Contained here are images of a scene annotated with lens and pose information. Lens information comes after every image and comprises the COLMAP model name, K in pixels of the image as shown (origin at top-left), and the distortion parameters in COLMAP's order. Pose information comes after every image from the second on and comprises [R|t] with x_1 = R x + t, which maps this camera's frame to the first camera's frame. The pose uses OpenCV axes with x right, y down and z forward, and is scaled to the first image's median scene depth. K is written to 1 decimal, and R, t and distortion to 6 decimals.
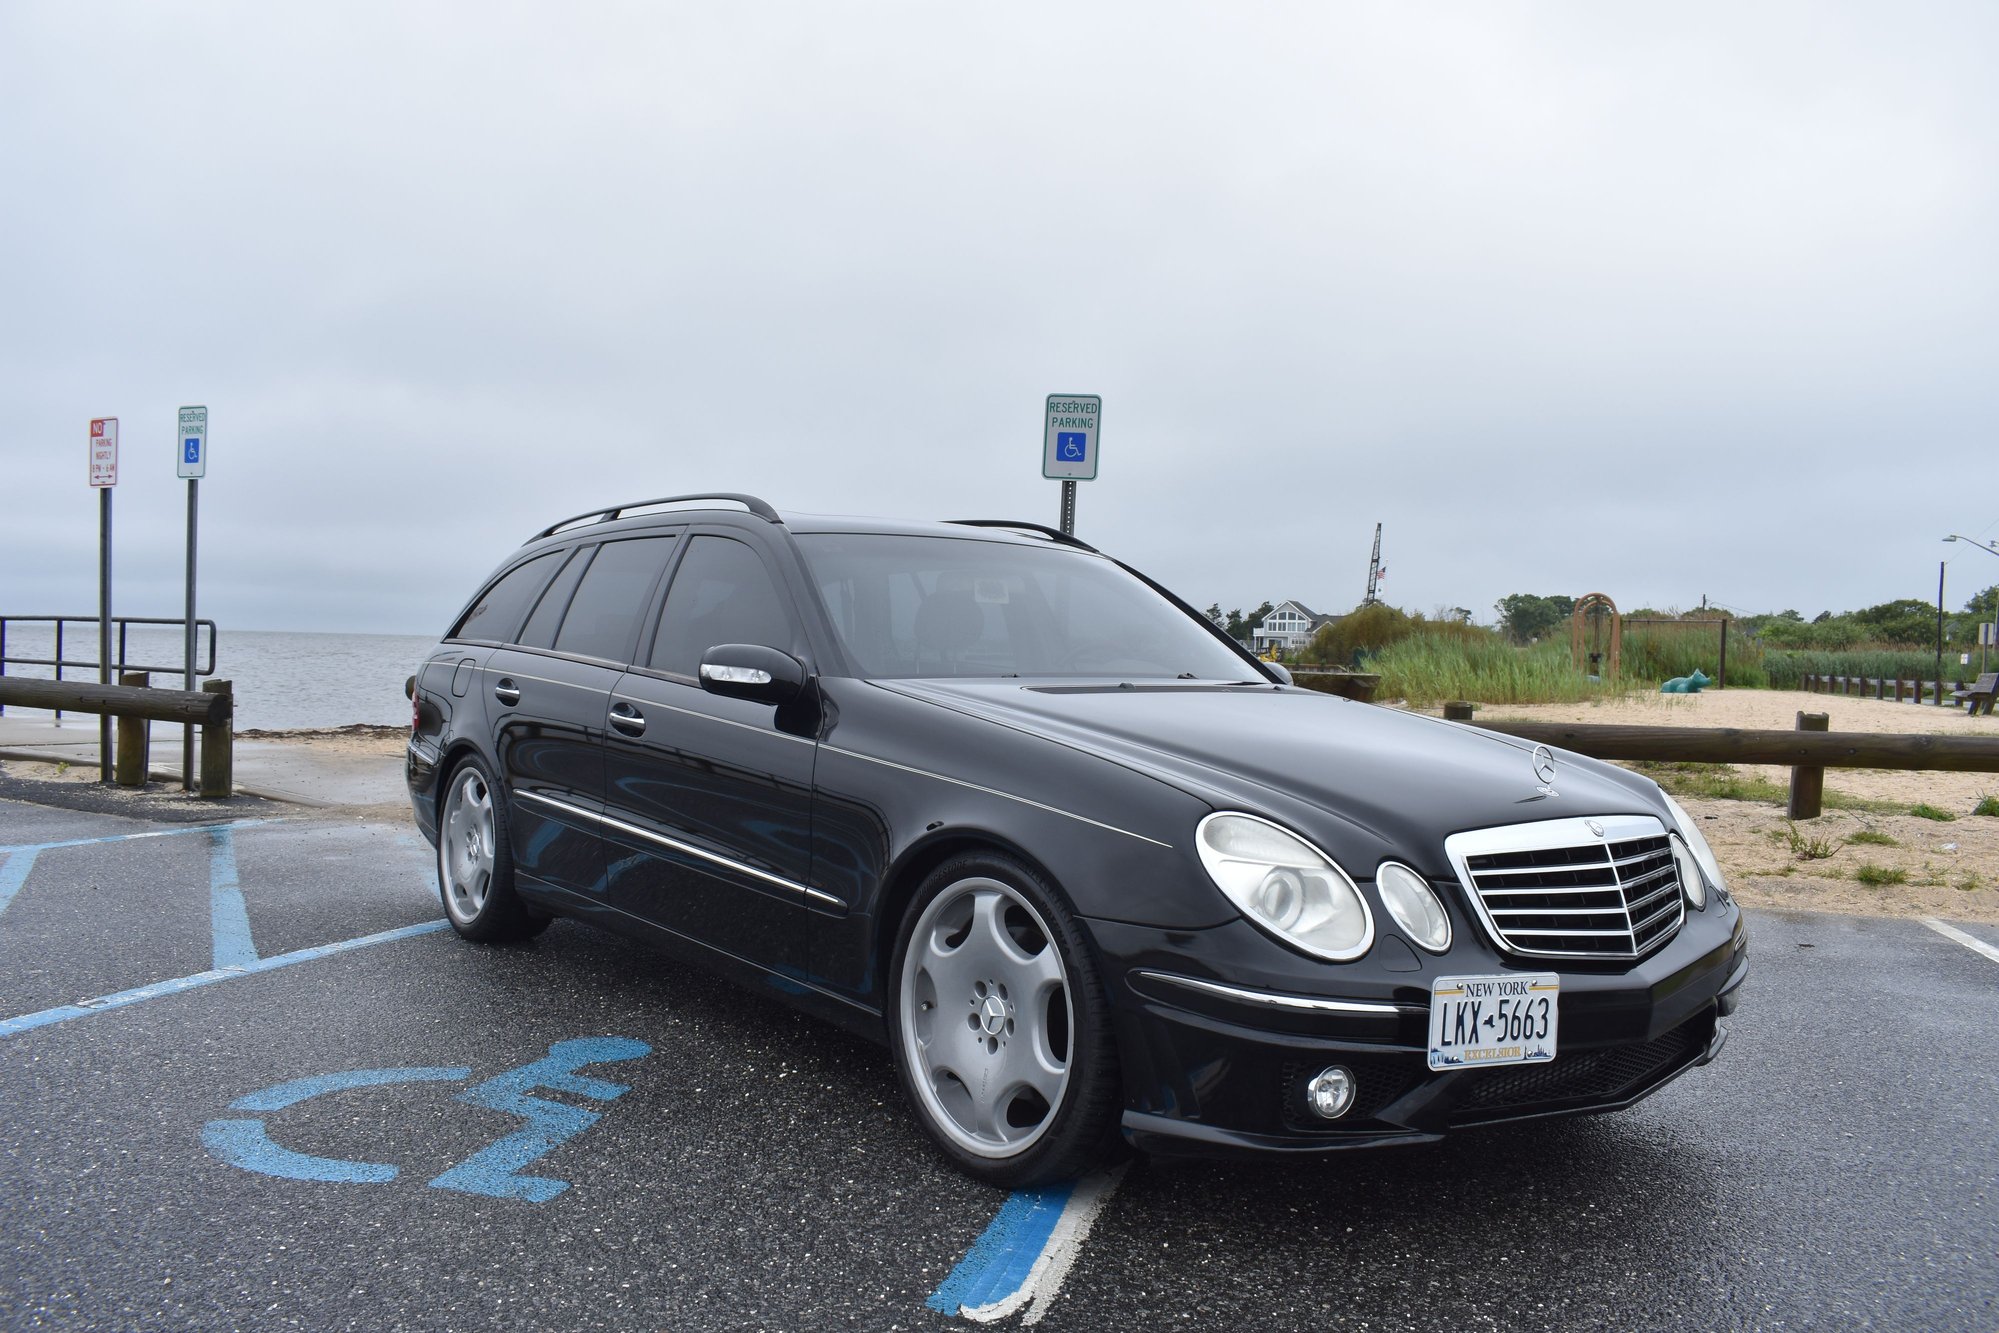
lens RADIAL K [[1558.2, 0, 997.0], [0, 1558.2, 666.7], [0, 0, 1]] dist [-0.092875, 0.009857]
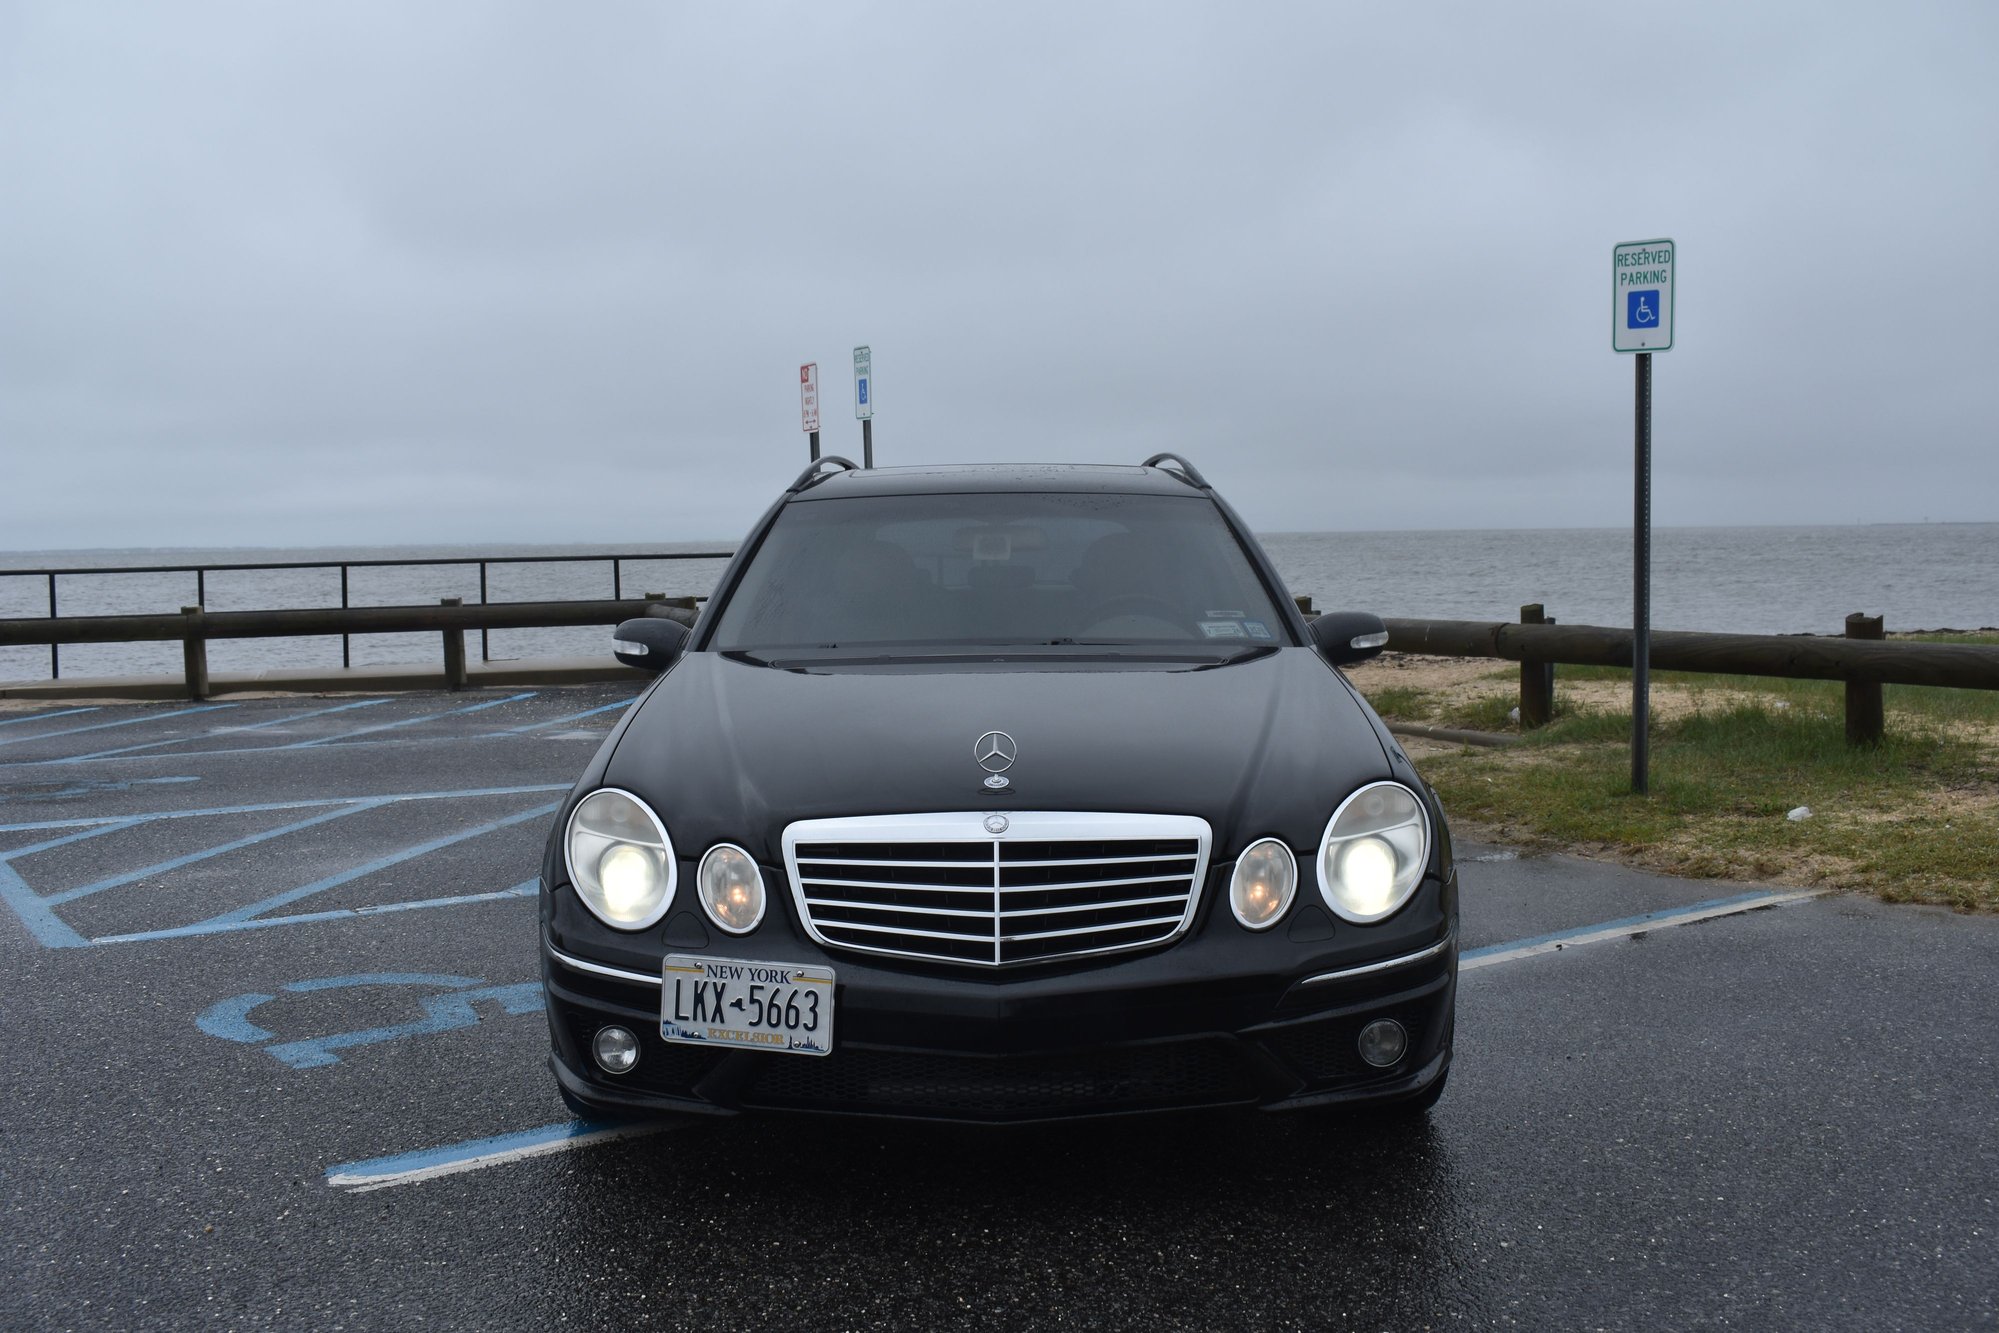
lens RADIAL K [[1974.4, 0, 1000.5], [0, 1974.4, 656.8], [0, 0, 1]] dist [-0.073410, 0.005527]
pose [[0.787584, -0.002312, -0.616203, 1.229227], [0.030883, 0.998884, 0.035724, -0.040450], [0.615433, -0.047166, 0.786777, 0.085256]]
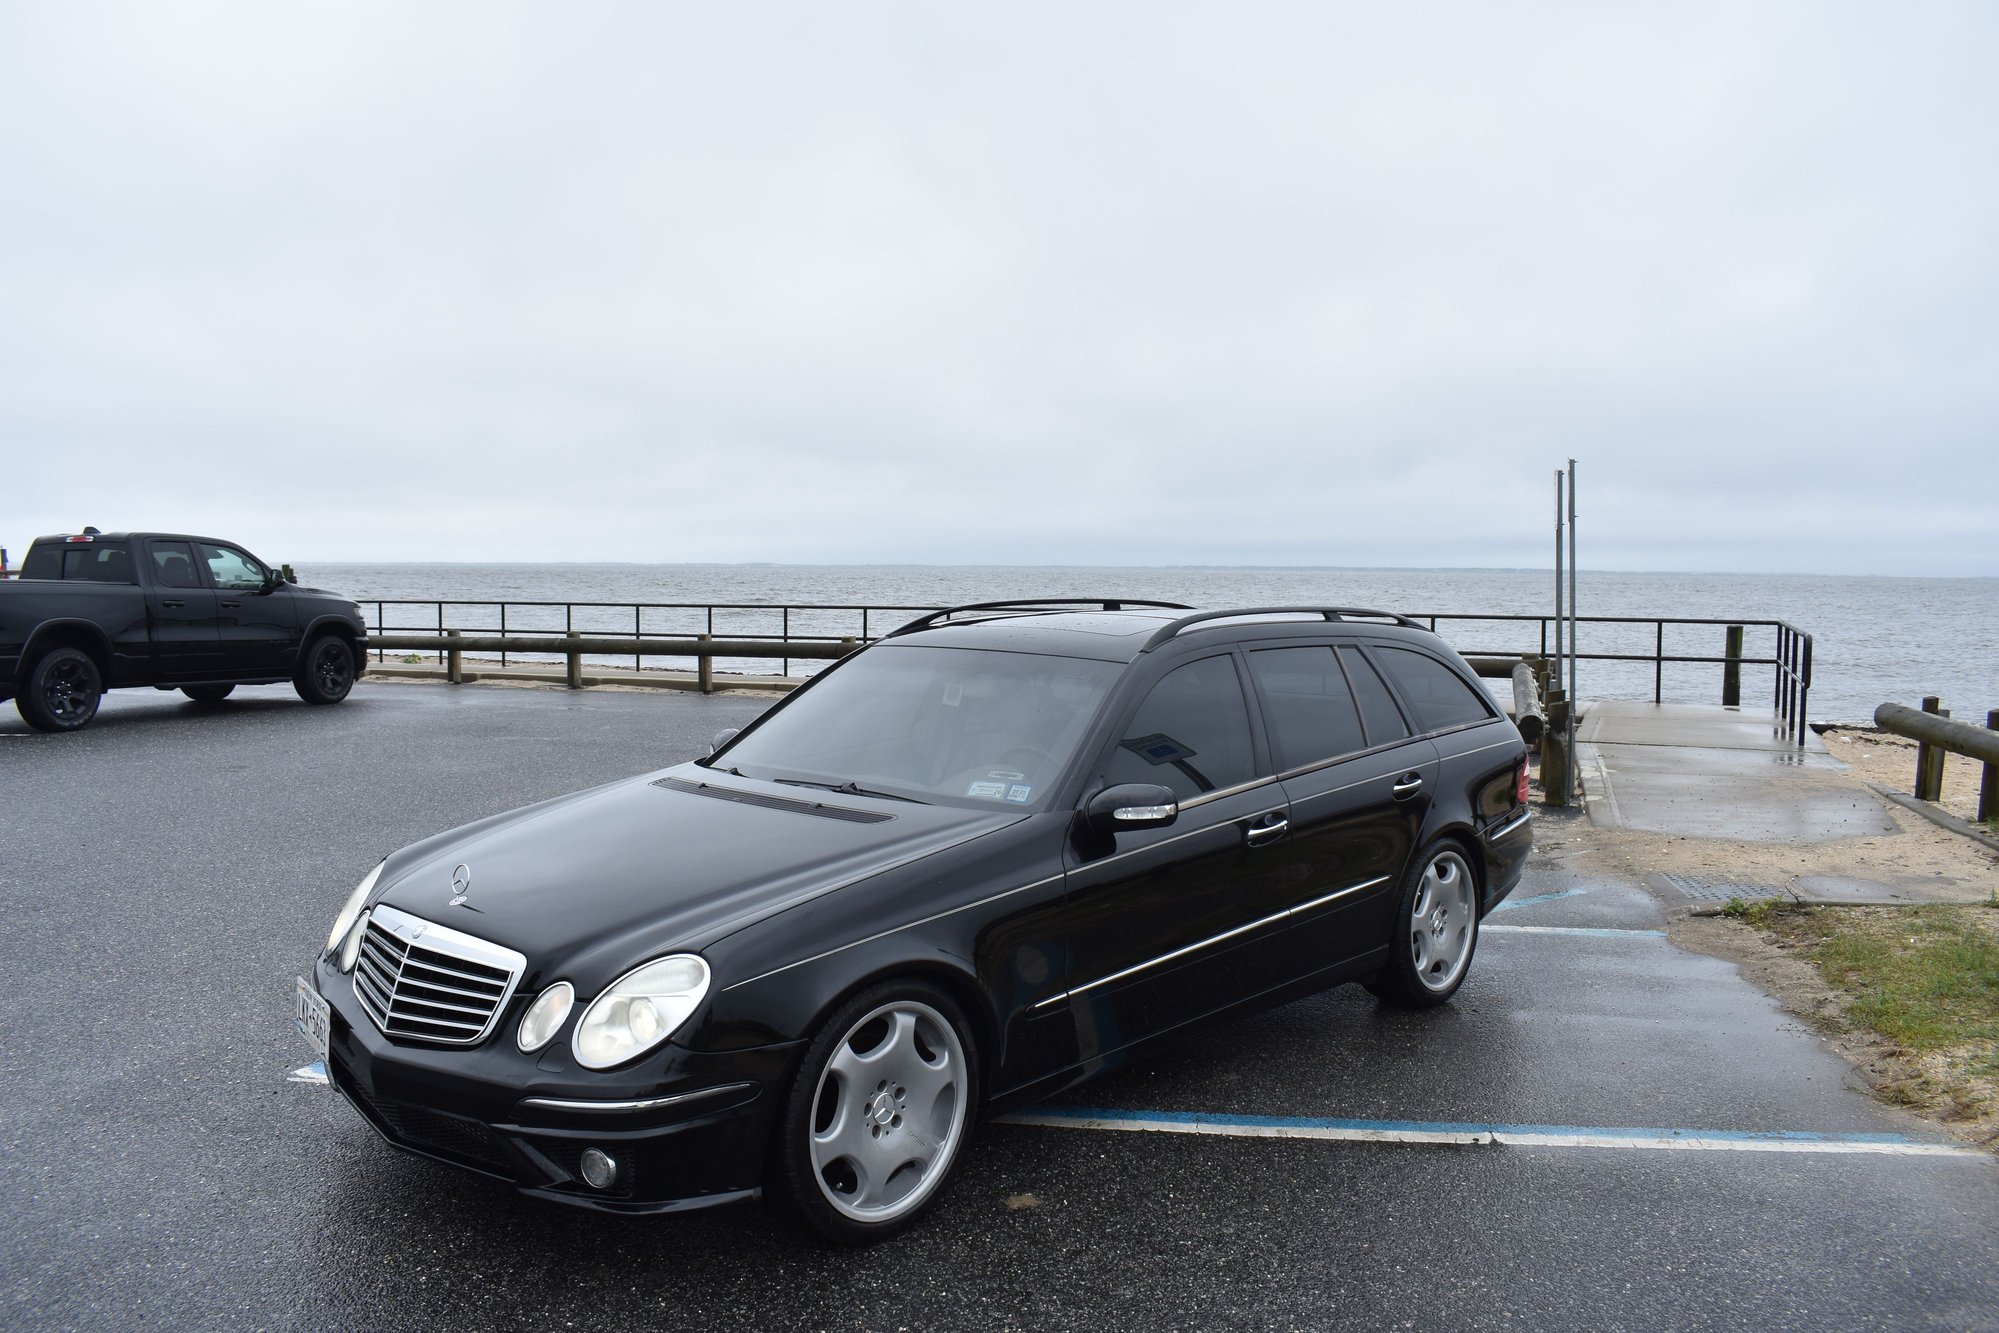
lens RADIAL K [[1558.2, 0, 997.0], [0, 1558.2, 666.7], [0, 0, 1]] dist [-0.092875, 0.009857]
pose [[0.164862, 0.033439, -0.985750, 1.894373], [-0.010603, 0.999427, 0.032130, -0.178634], [0.986260, 0.005155, 0.165122, 1.388065]]
